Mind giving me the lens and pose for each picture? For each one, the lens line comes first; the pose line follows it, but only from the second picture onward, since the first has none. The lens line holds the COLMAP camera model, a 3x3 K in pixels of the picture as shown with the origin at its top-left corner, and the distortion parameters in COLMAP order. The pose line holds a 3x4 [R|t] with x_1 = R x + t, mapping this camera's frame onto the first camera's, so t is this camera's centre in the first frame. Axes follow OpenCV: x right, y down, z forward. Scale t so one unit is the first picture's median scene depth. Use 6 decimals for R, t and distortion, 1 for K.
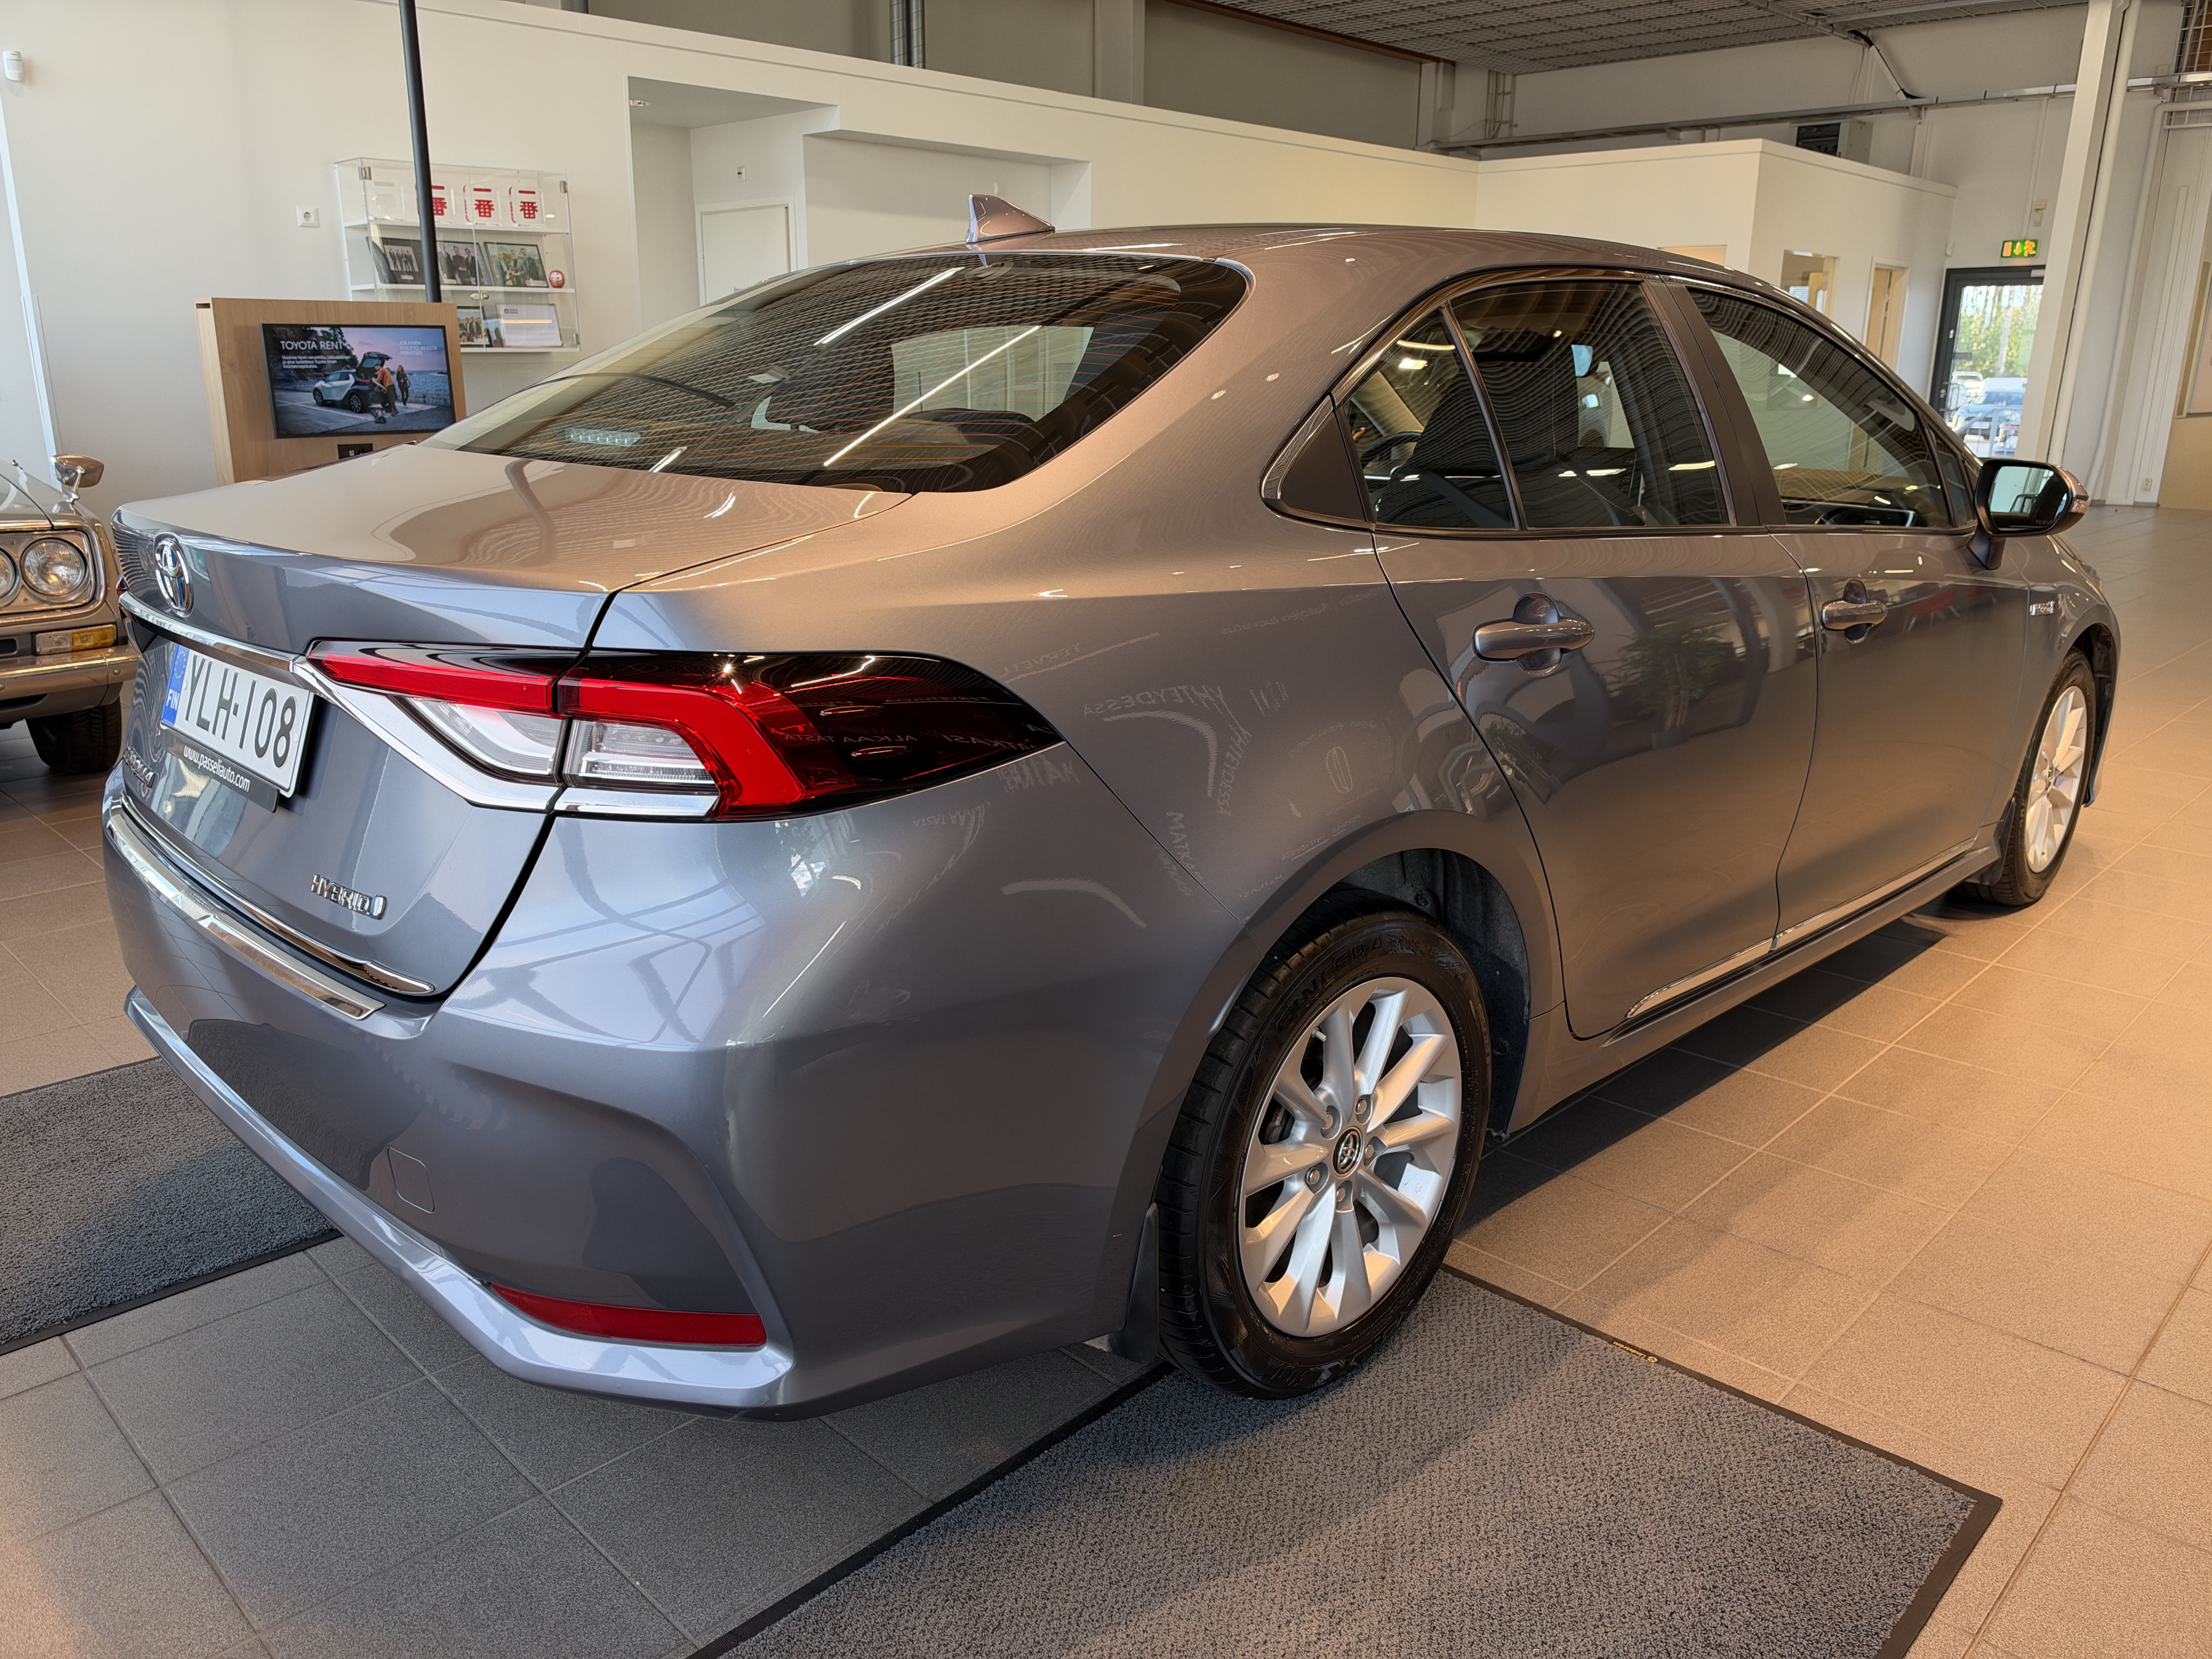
lens RADIAL K [[1623.6, 0, 1105.9], [0, 1623.6, 809.7], [0, 0, 1]] dist [-0.006281, -0.009962]
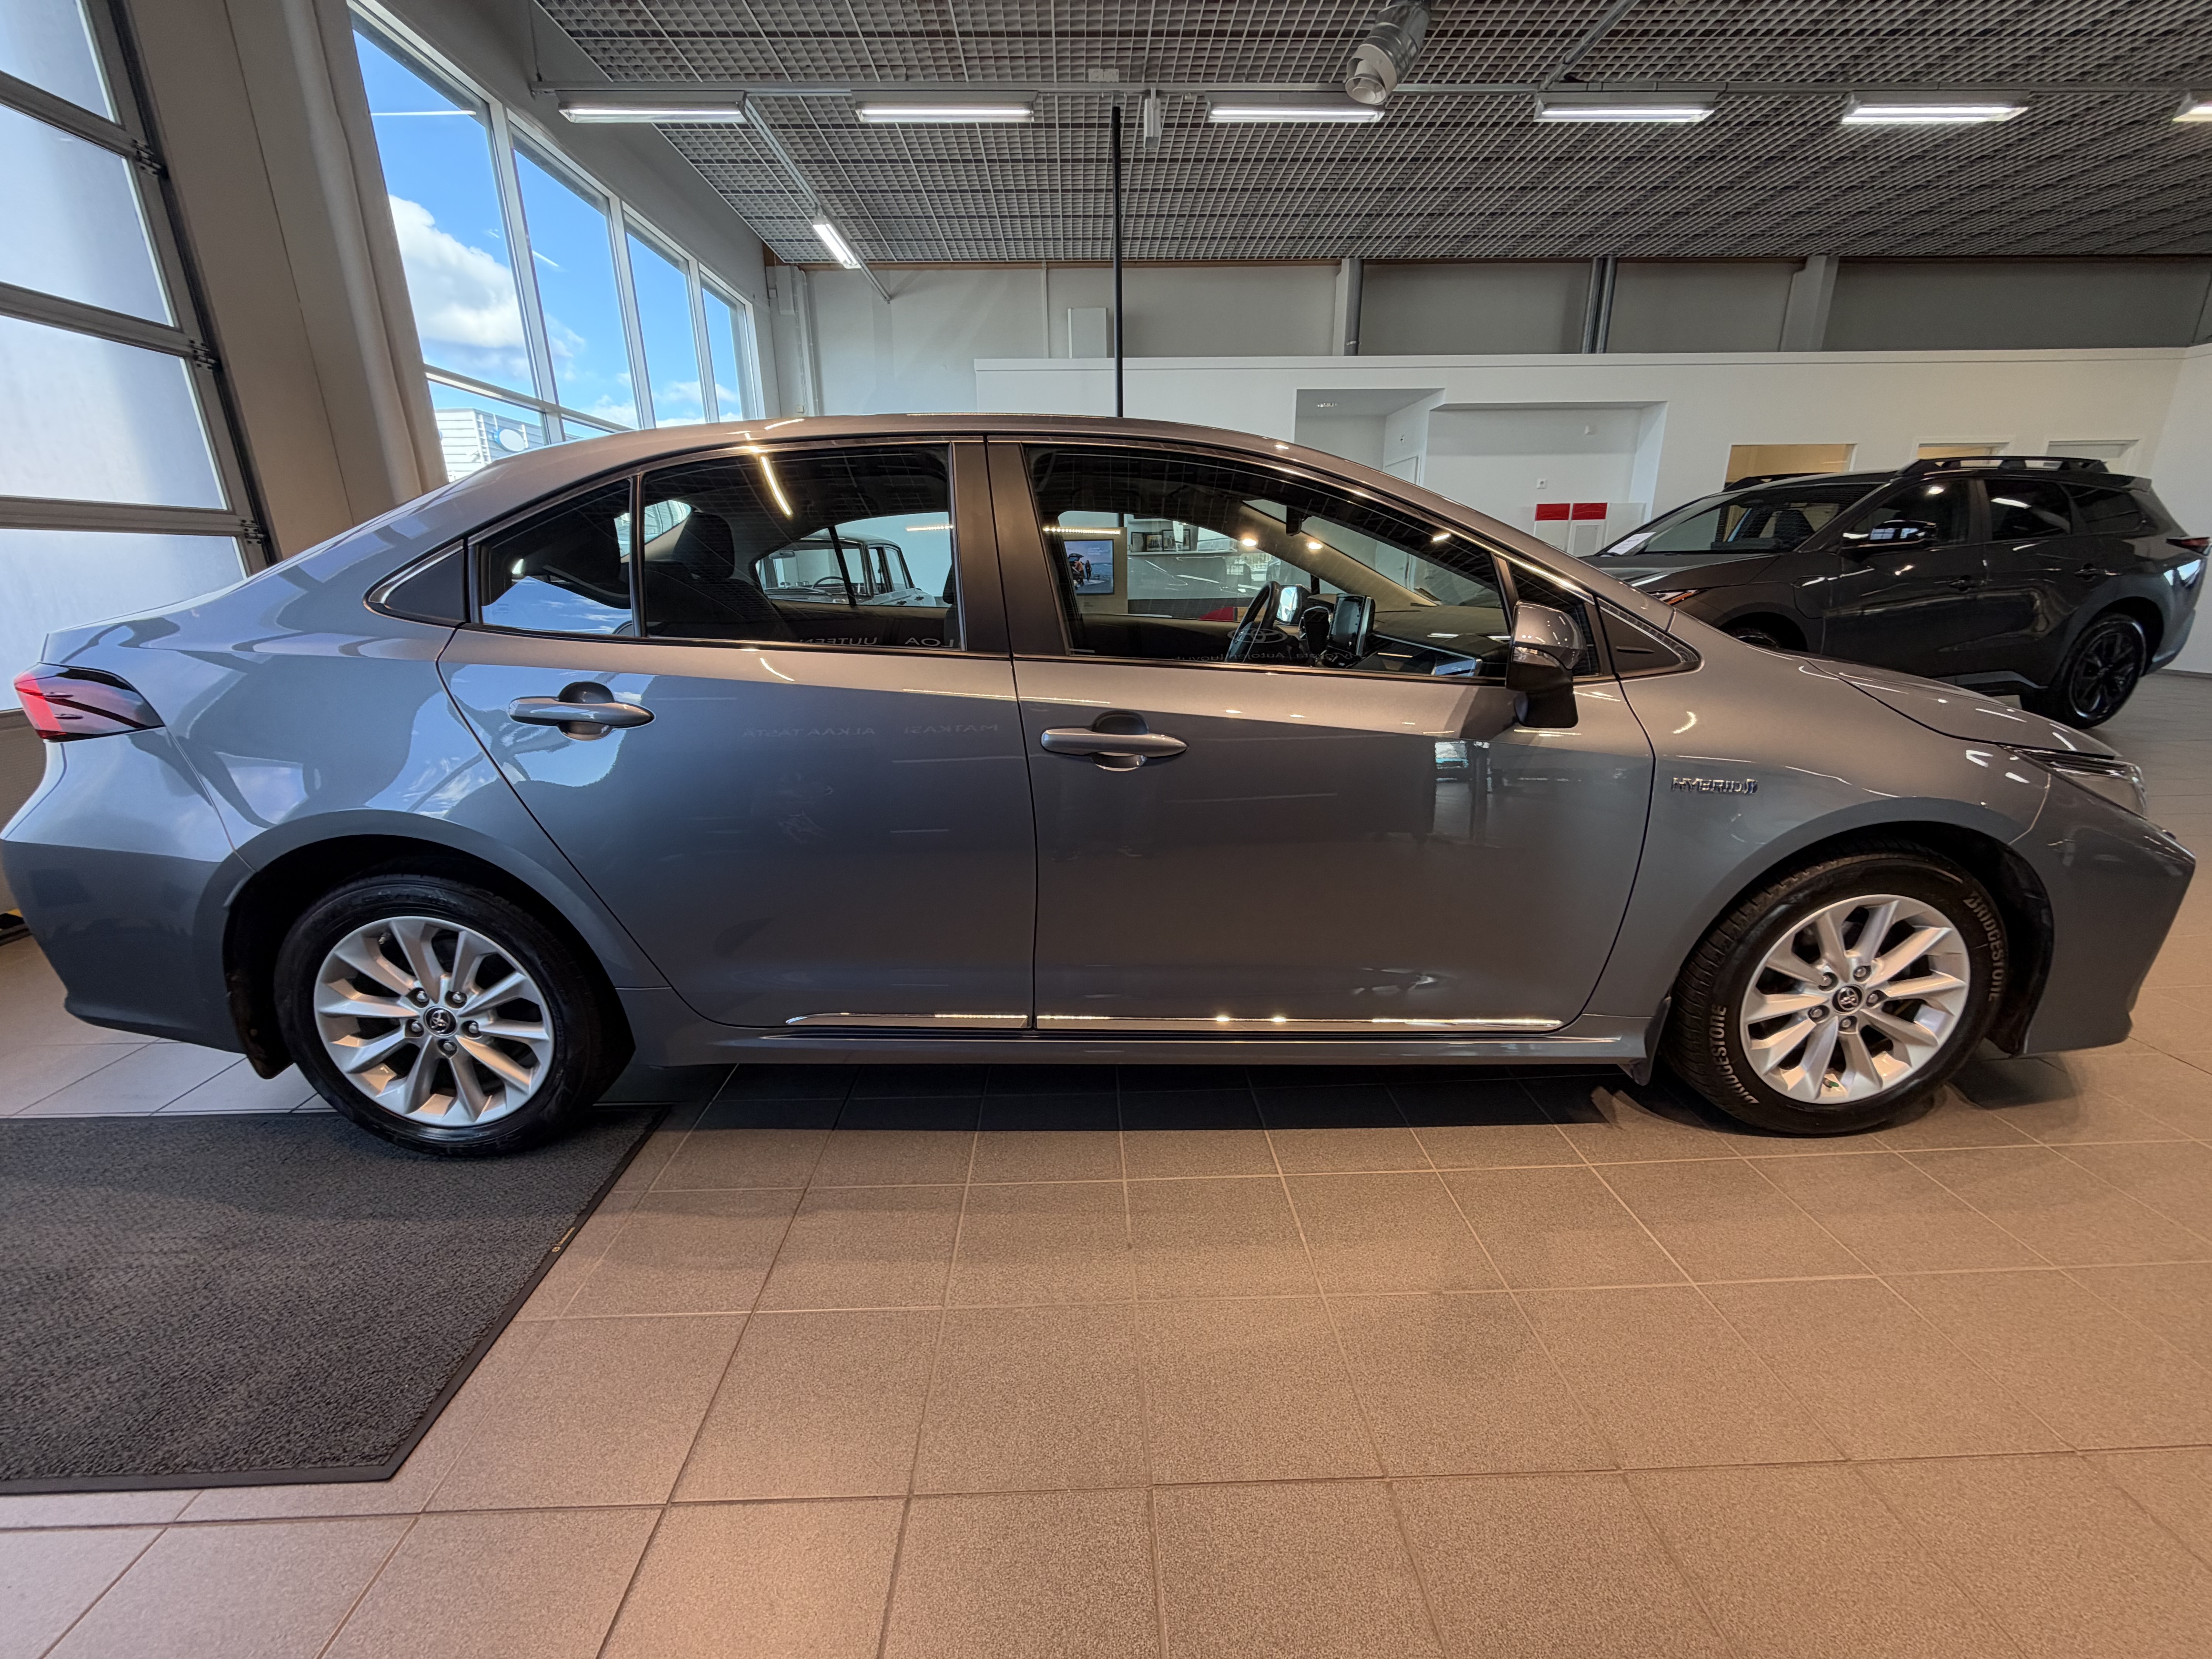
lens RADIAL K [[879.5, 0, 1115.3], [0, 879.5, 835.9], [0, 0, 1]] dist [0.004219, -0.000985]
pose [[0.723414, 0.186378, -0.664782, 0.289443], [-0.166077, 0.981577, 0.094469, -0.041157], [0.670142, 0.042065, 0.741040, 0.193766]]
